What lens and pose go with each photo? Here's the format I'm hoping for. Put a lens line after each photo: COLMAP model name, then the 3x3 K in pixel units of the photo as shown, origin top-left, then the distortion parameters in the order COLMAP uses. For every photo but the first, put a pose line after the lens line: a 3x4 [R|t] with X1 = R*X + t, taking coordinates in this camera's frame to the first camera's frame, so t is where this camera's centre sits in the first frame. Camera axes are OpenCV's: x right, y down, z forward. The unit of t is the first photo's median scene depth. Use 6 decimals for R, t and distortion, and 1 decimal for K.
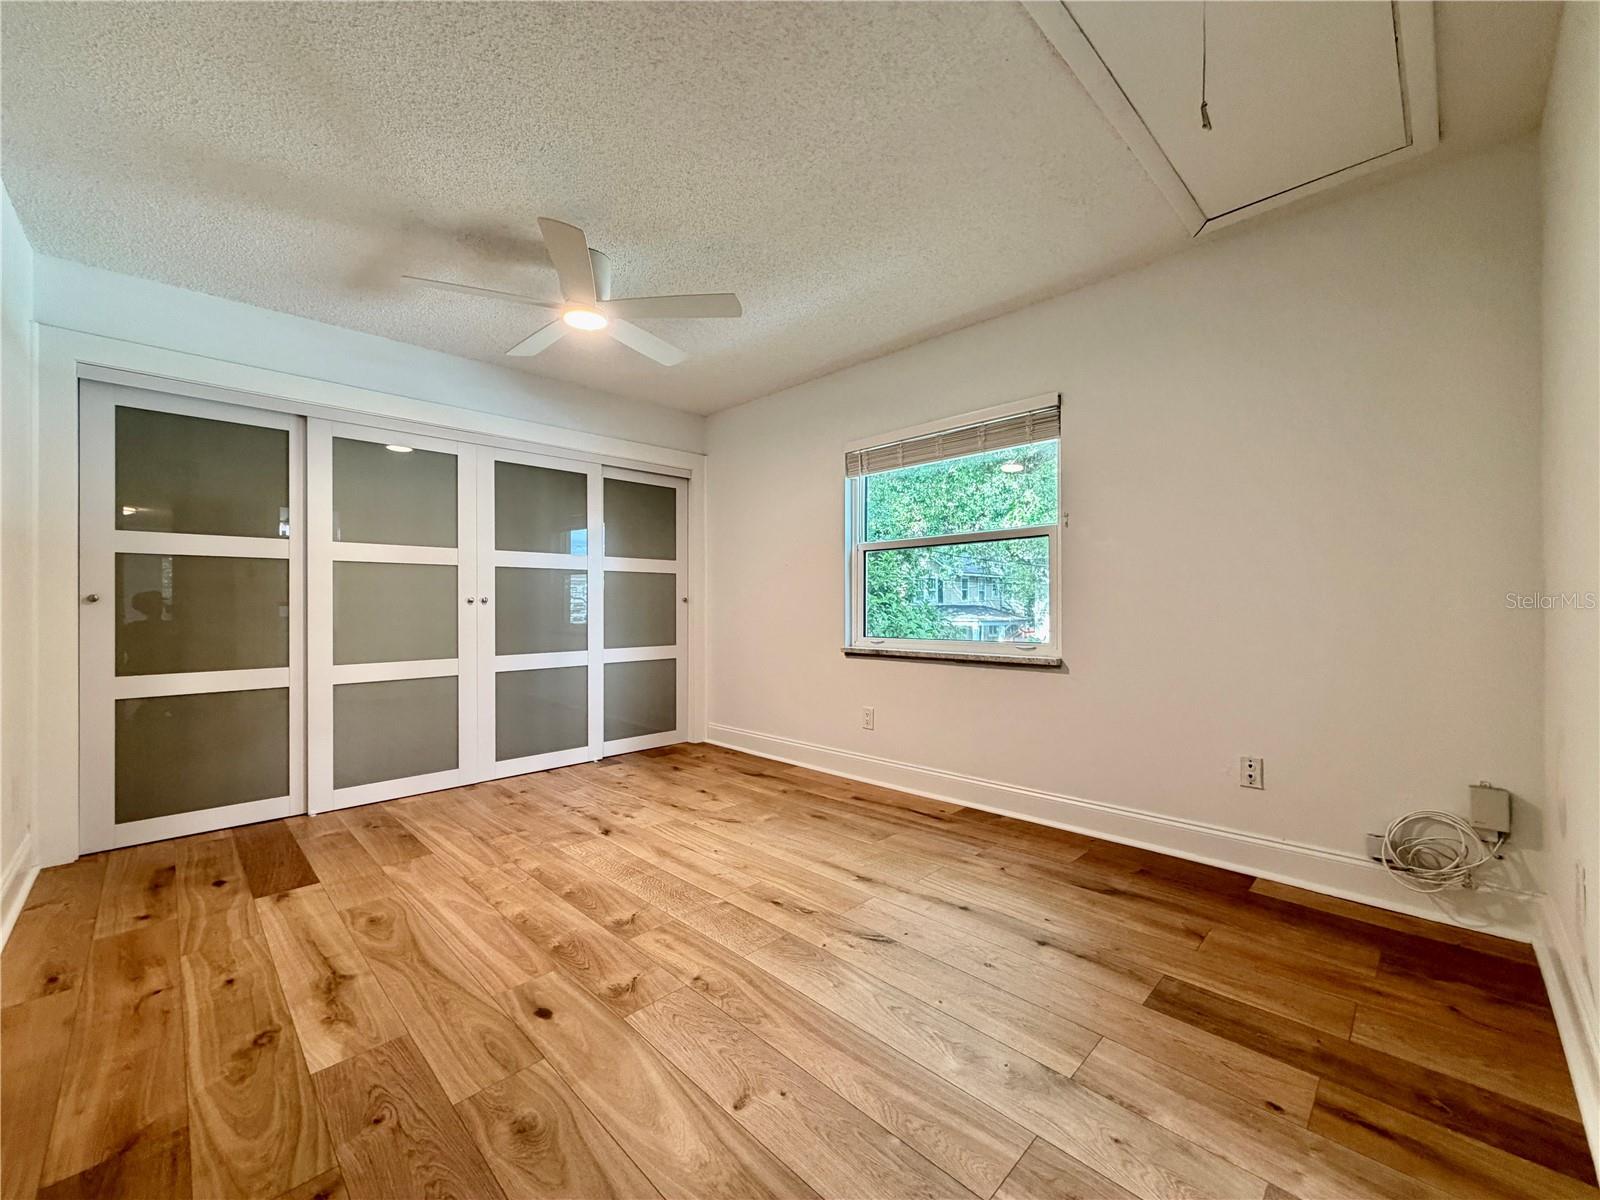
lens RADIAL K [[638.5, 0, 797.3], [0, 638.5, 601.6], [0, 0, 1]] dist [0.000602, -0.000411]
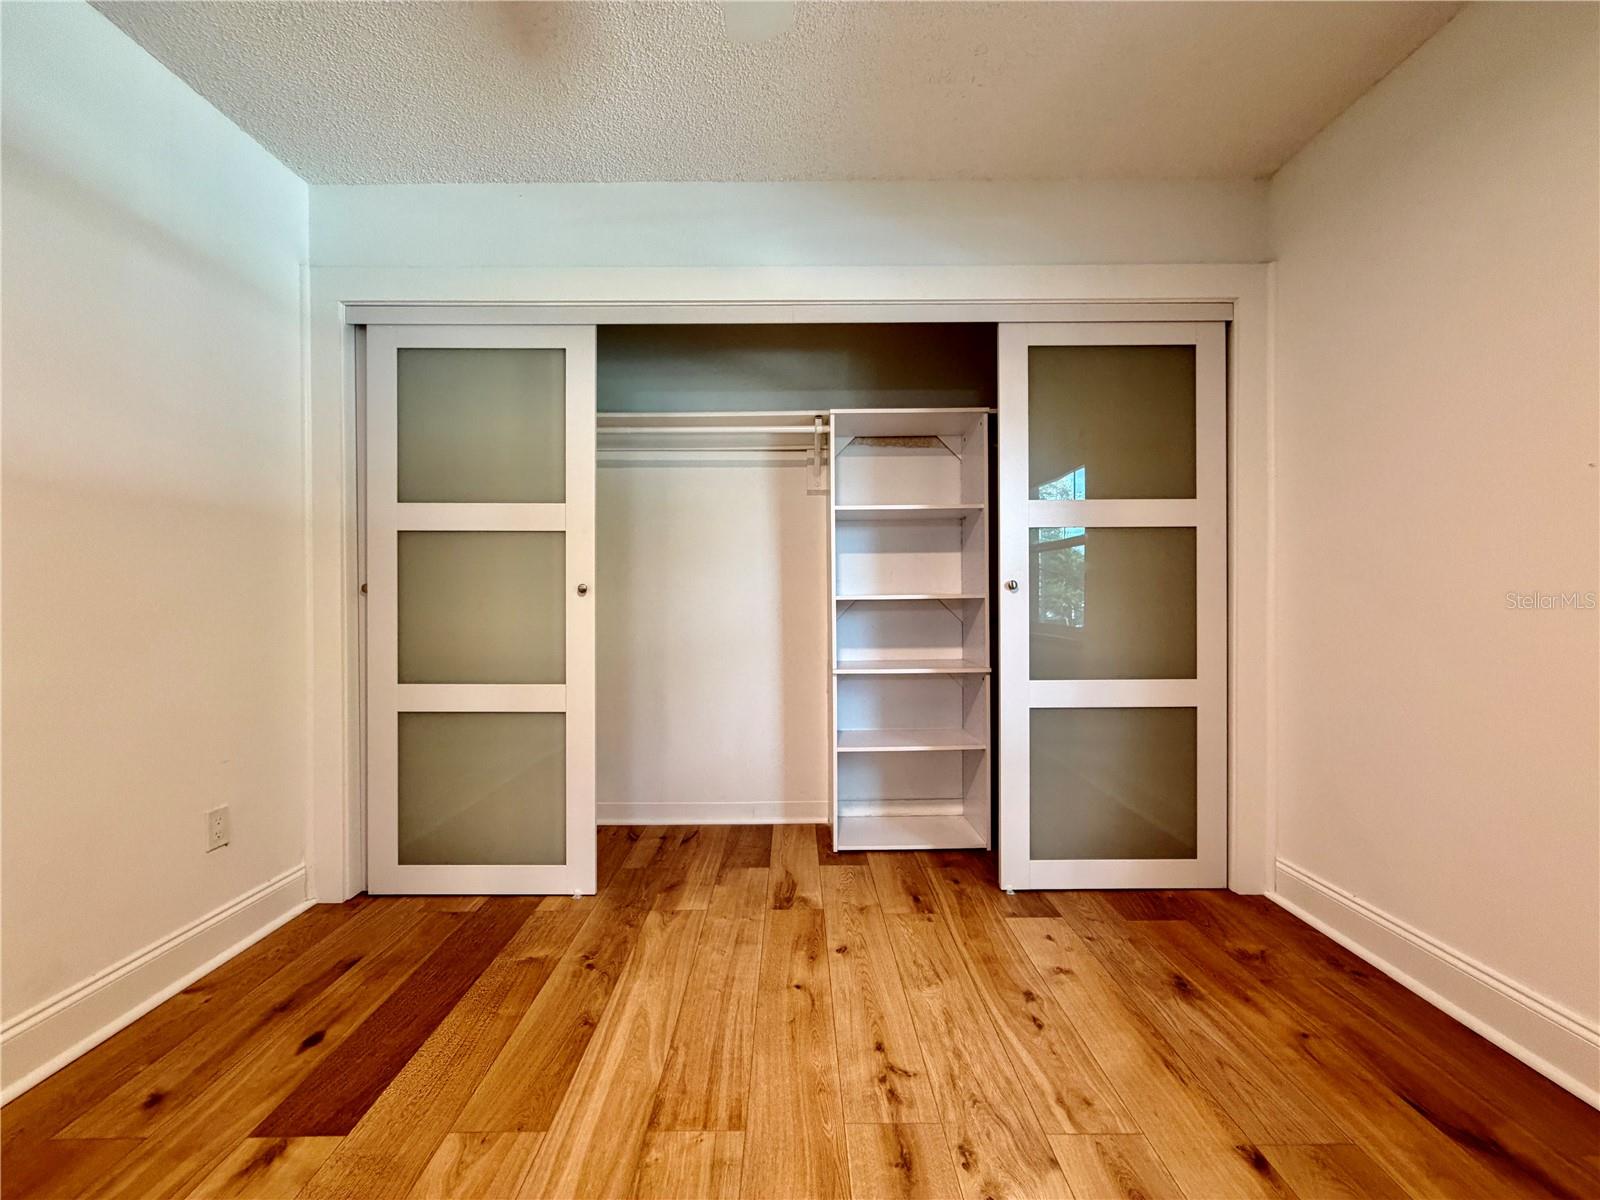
lens RADIAL K [[639.4, 0, 798.1], [0, 639.4, 608.0], [0, 0, 1]] dist [0.001402, -0.000010]
pose [[0.712693, 0.012432, -0.701365, -0.105554], [0.005421, 0.999715, 0.023229, 0.004466], [0.701455, -0.020357, 0.712423, 0.716447]]
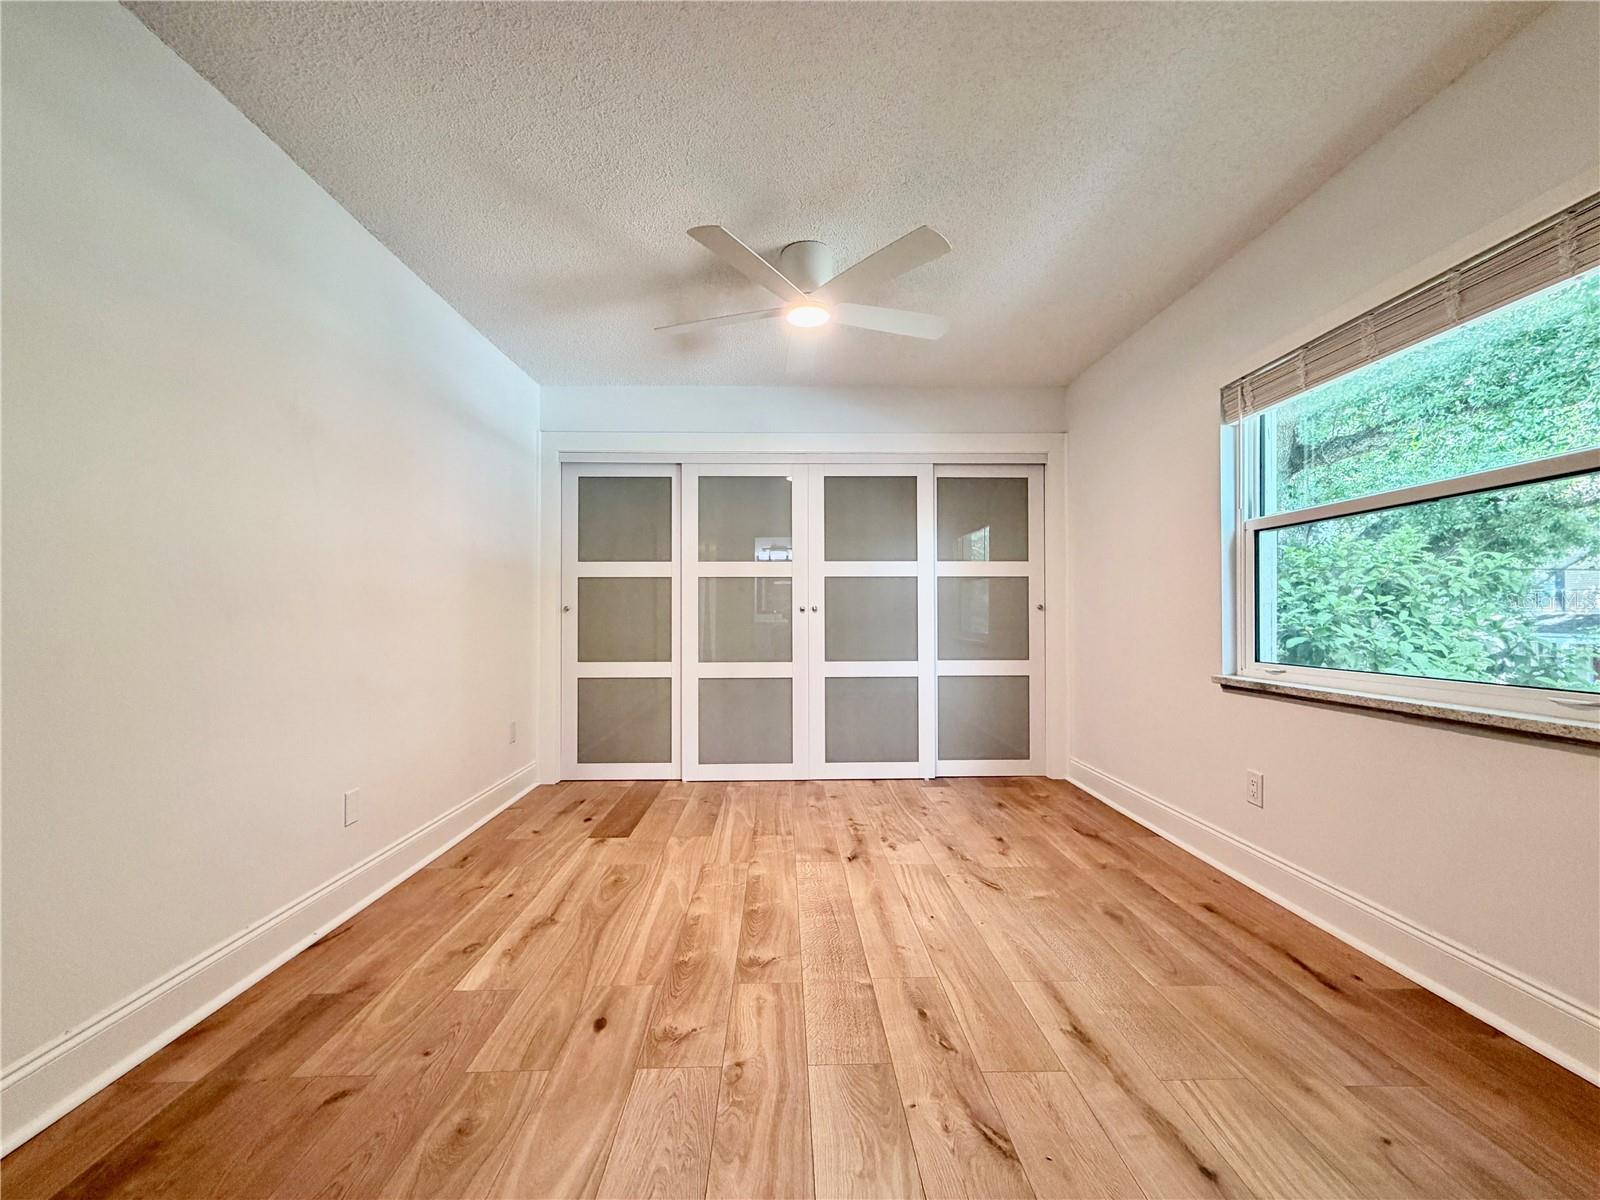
lens RADIAL K [[638.5, 0, 797.3], [0, 638.5, 601.6], [0, 0, 1]] dist [0.000602, -0.000411]
pose [[0.724736, -0.011840, -0.688925, 0.277560], [0.003219, 0.999900, -0.013797, 0.000953], [0.689019, 0.007782, 0.724701, 0.260451]]
